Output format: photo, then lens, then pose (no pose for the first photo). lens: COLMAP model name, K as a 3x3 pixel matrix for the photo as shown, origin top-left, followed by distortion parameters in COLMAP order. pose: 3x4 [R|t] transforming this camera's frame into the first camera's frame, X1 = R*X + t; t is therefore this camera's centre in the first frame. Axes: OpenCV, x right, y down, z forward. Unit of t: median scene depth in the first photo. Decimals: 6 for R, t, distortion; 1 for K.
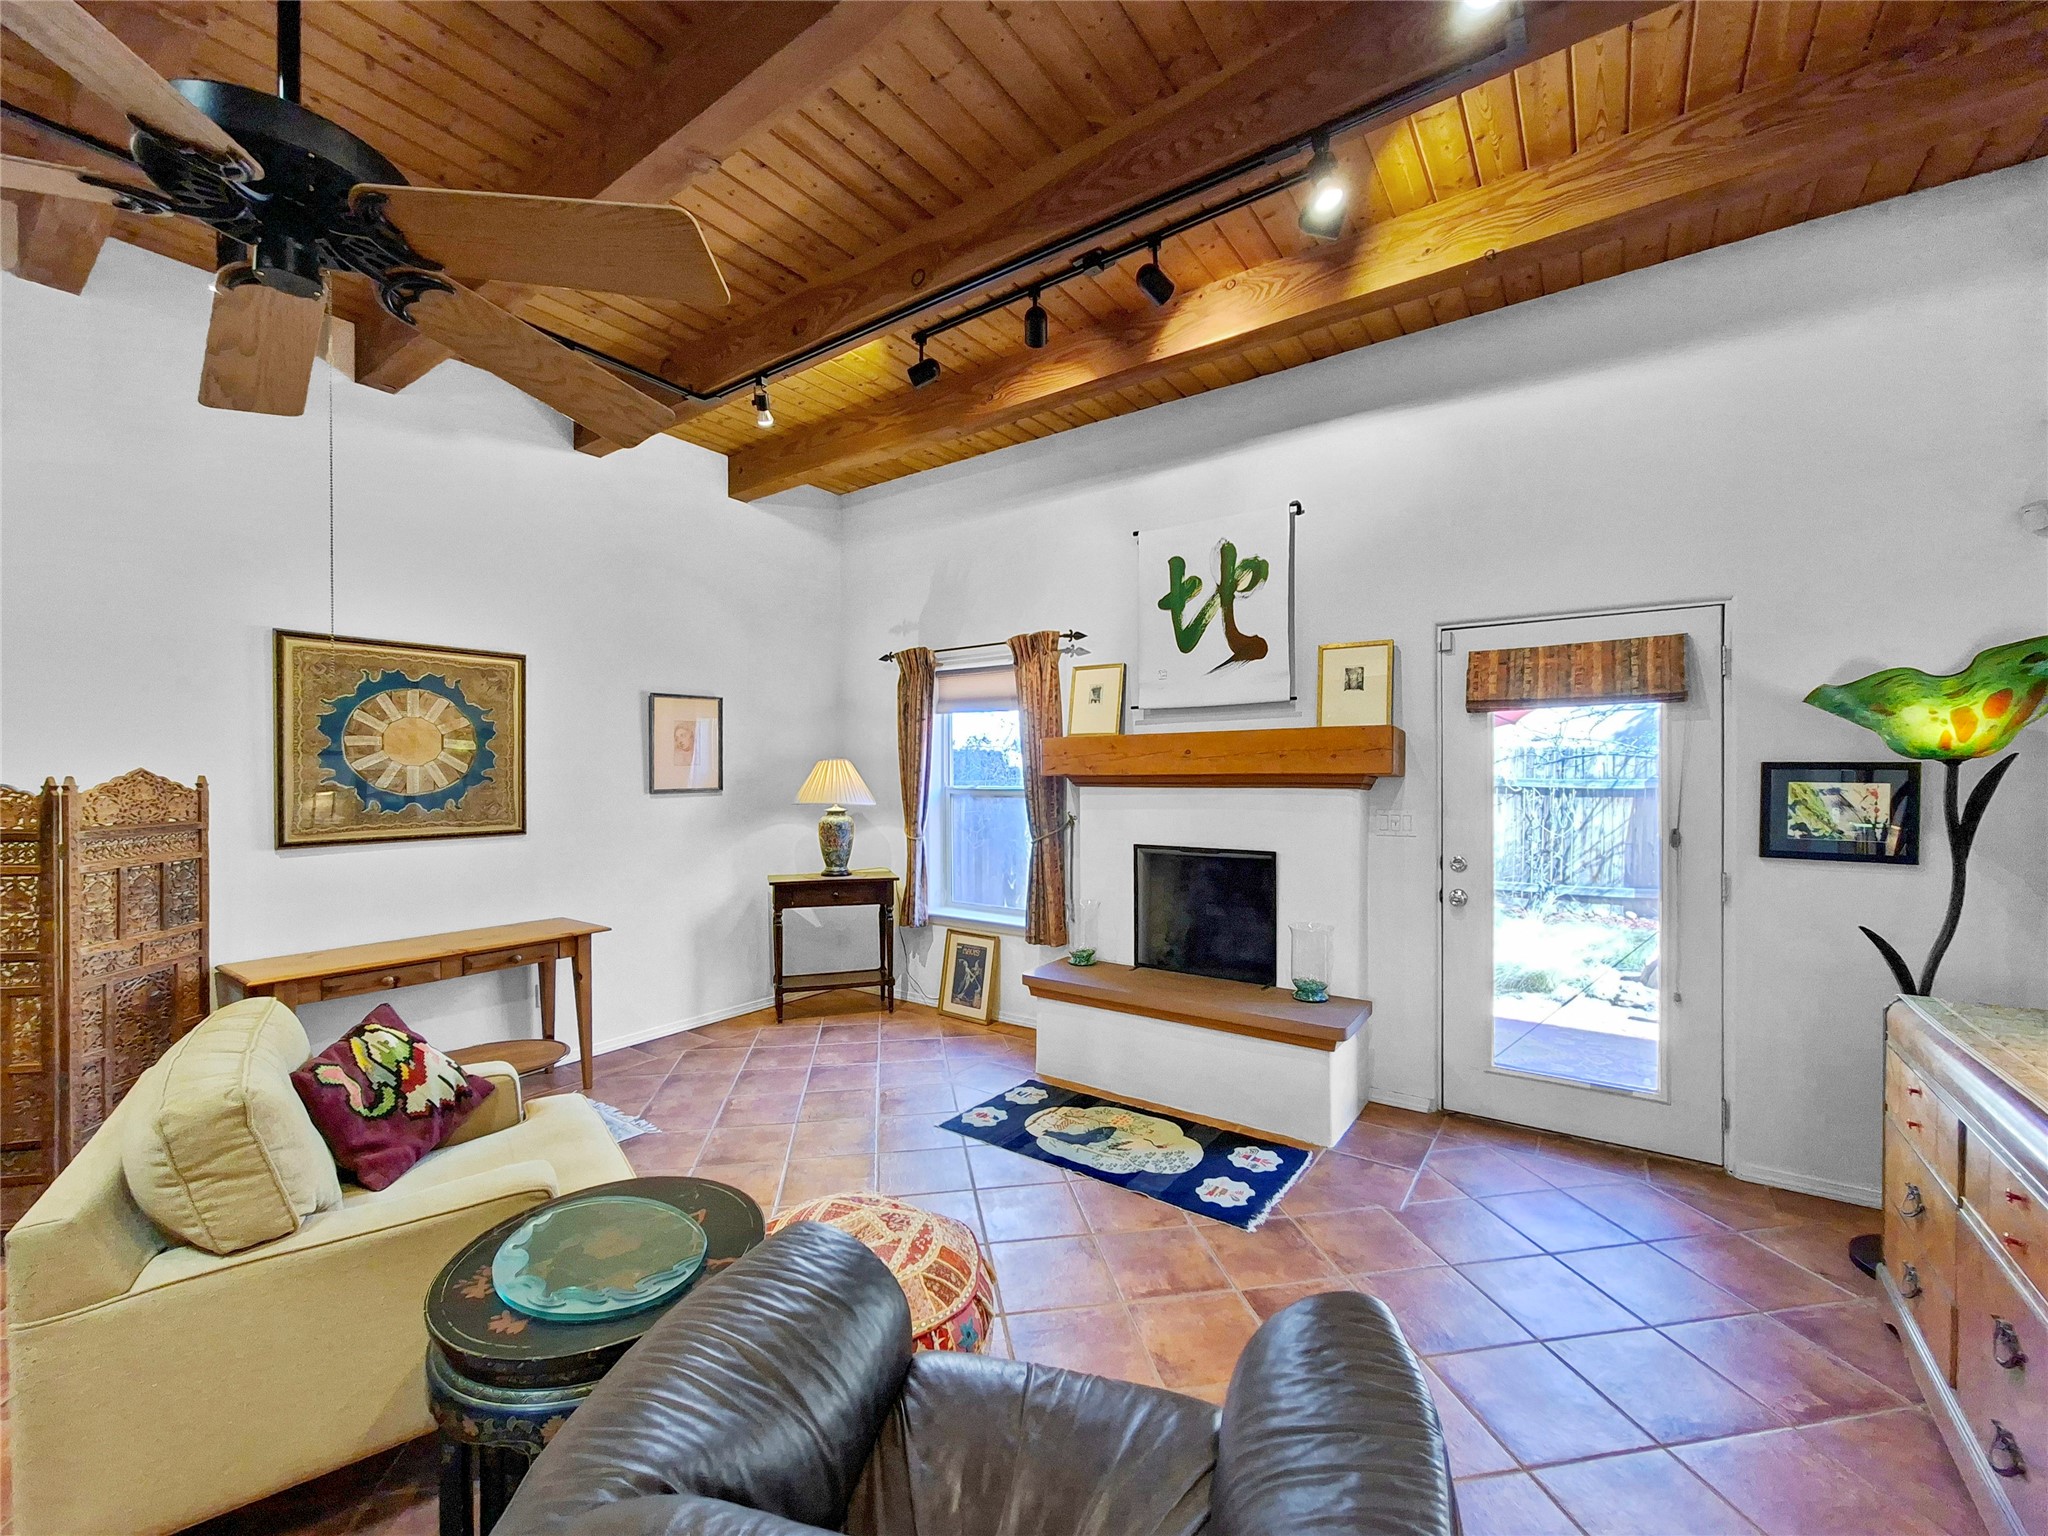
lens RADIAL K [[851.6, 0, 981.4], [0, 851.6, 770.4], [0, 0, 1]] dist [0.001189, -0.000103]
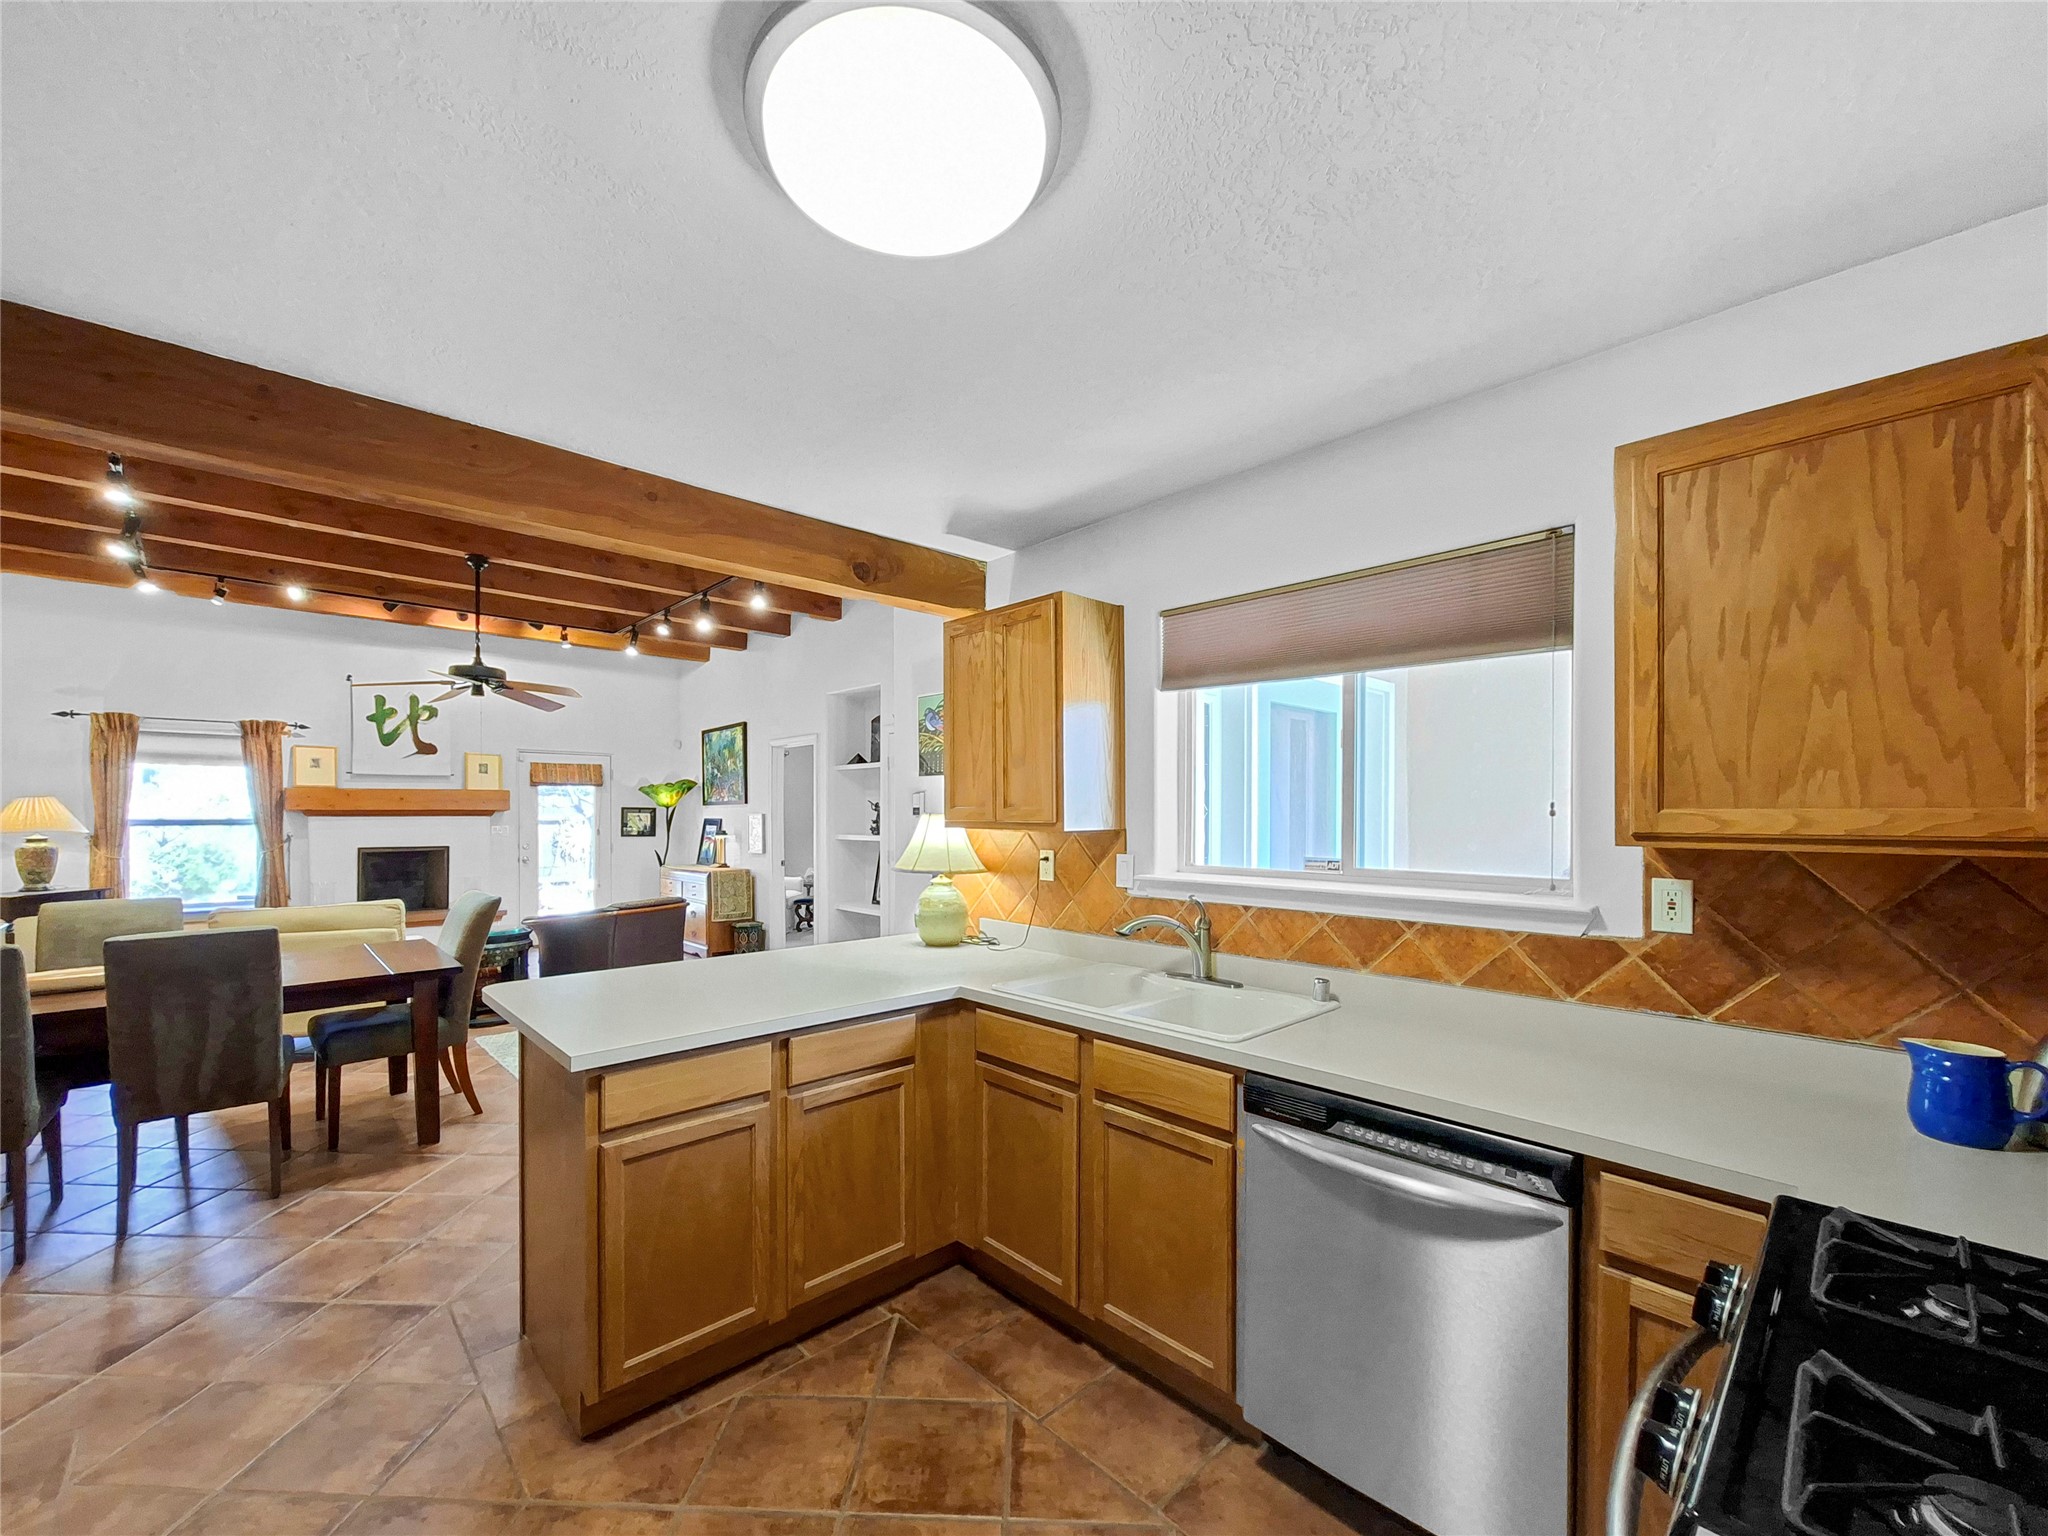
lens RADIAL K [[902.6, 0, 1045.7], [0, 902.6, 815.8], [0, 0, 1]] dist [0.011164, 0.000716]
pose [[0.189388, 0.000473, 0.981902, -1.531959], [-0.007272, 0.999973, 0.000921, 0.006893], [-0.981875, -0.007315, 0.189387, -0.879291]]
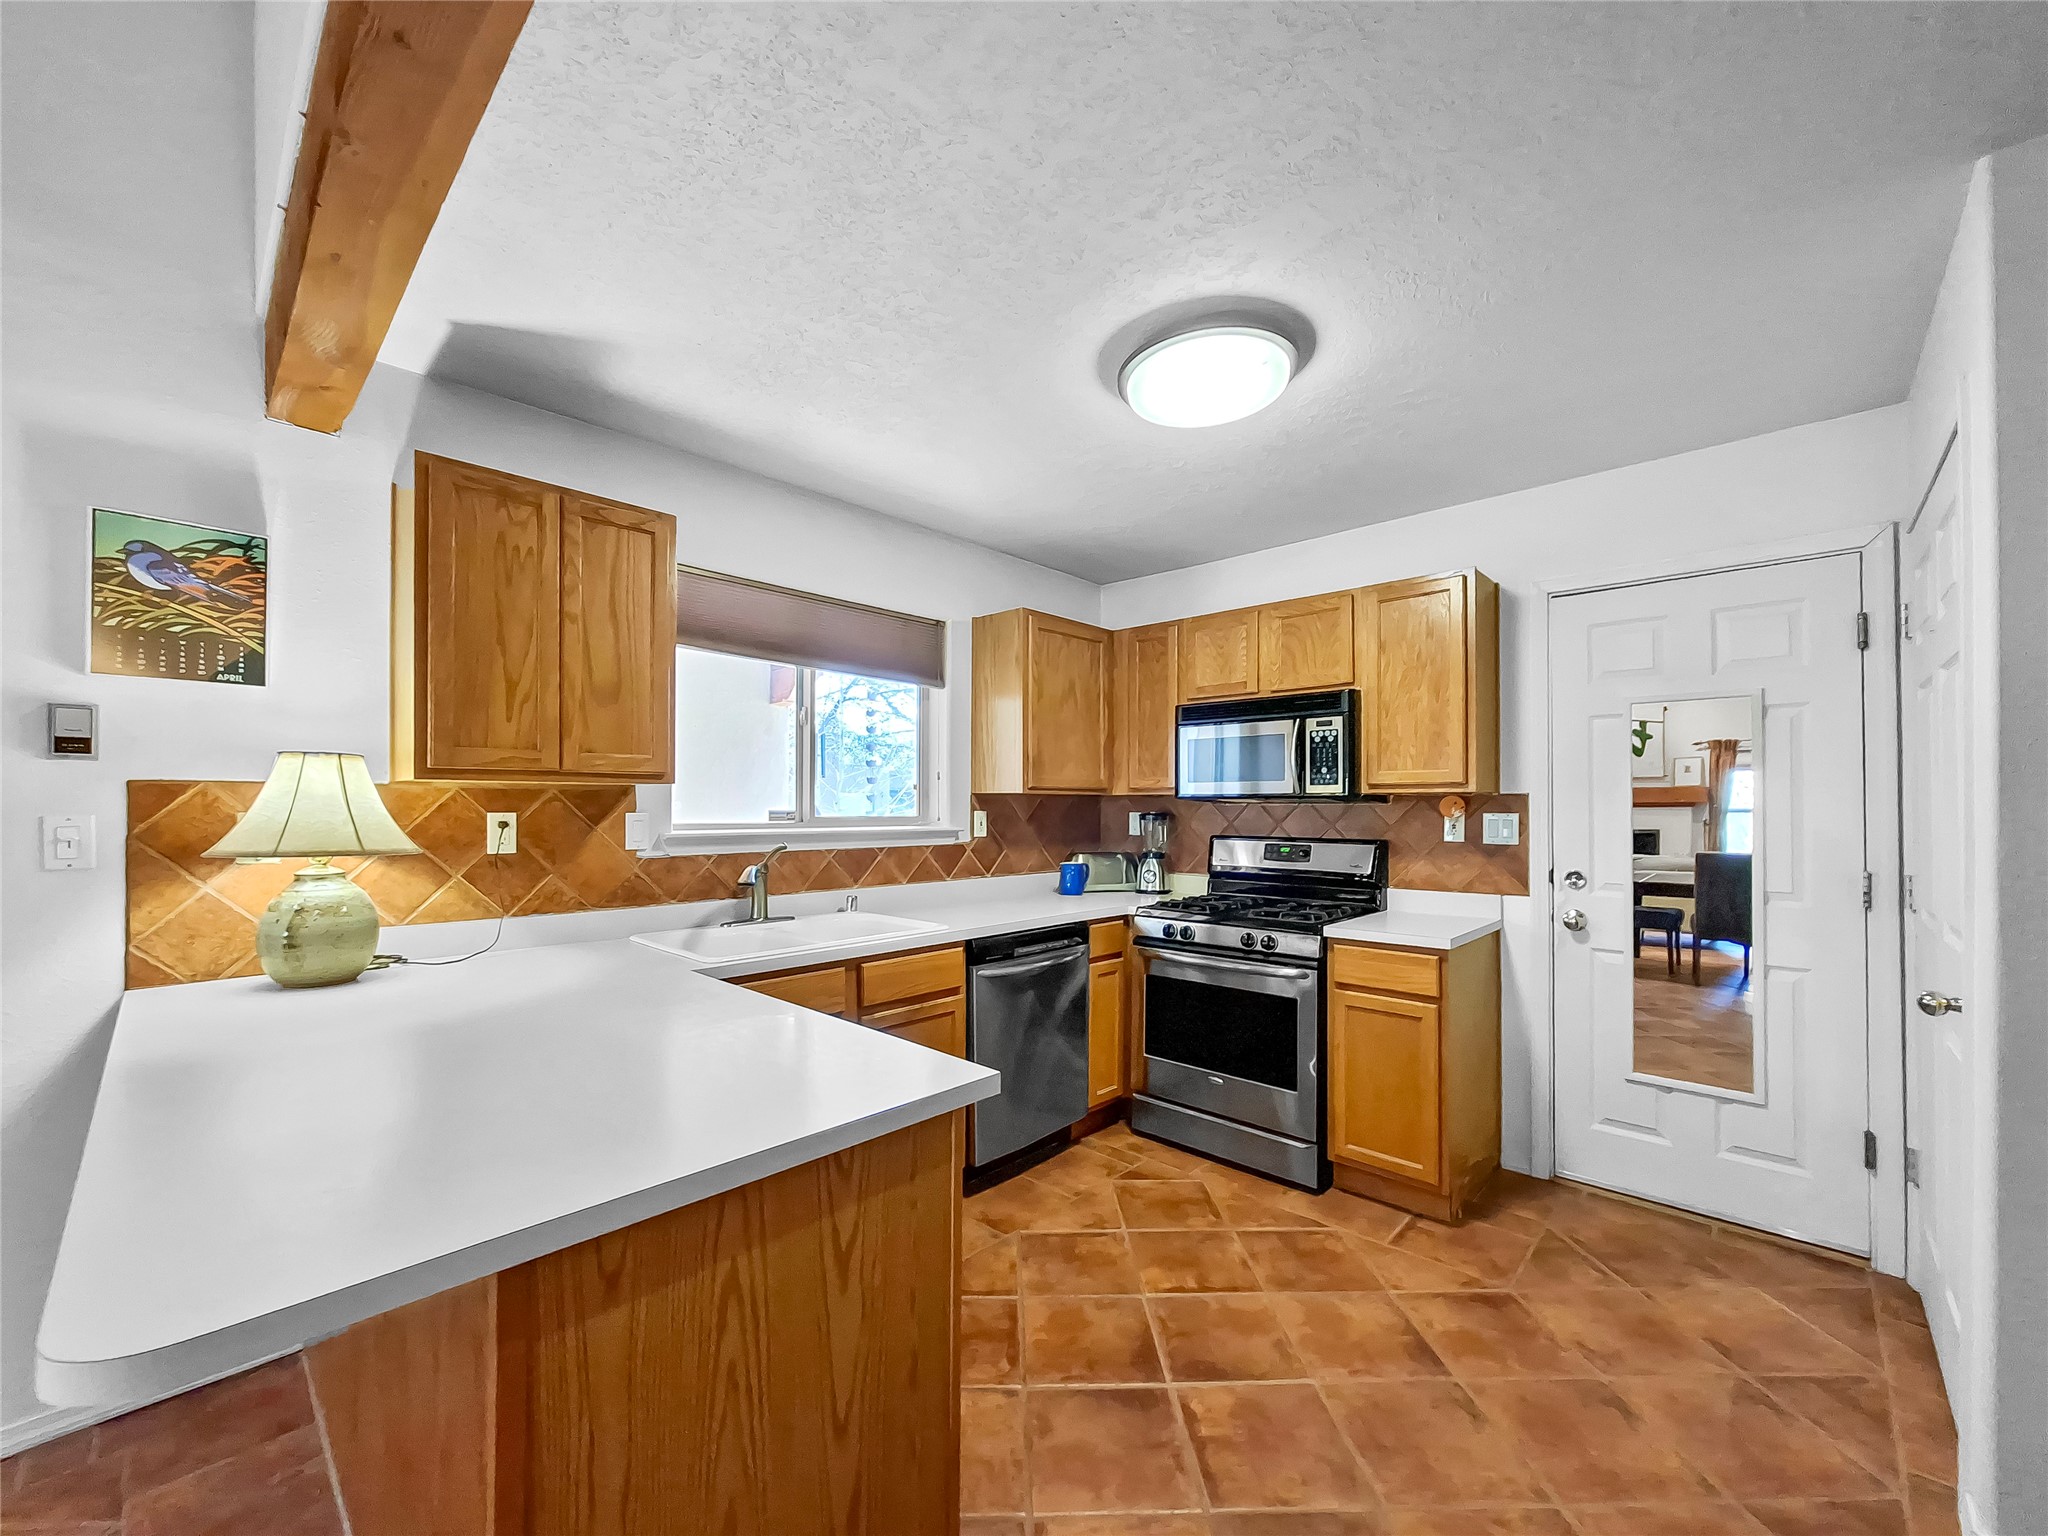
lens RADIAL K [[847.0, 0, 997.0], [0, 847.0, 802.3], [0, 0, 1]] dist [0.000650, 0.000147]
pose [[-0.993699, 0.002090, 0.112065, -1.112006], [0.000973, 0.999949, -0.010019, 0.038666], [-0.112080, -0.009847, -0.993650, -0.170783]]
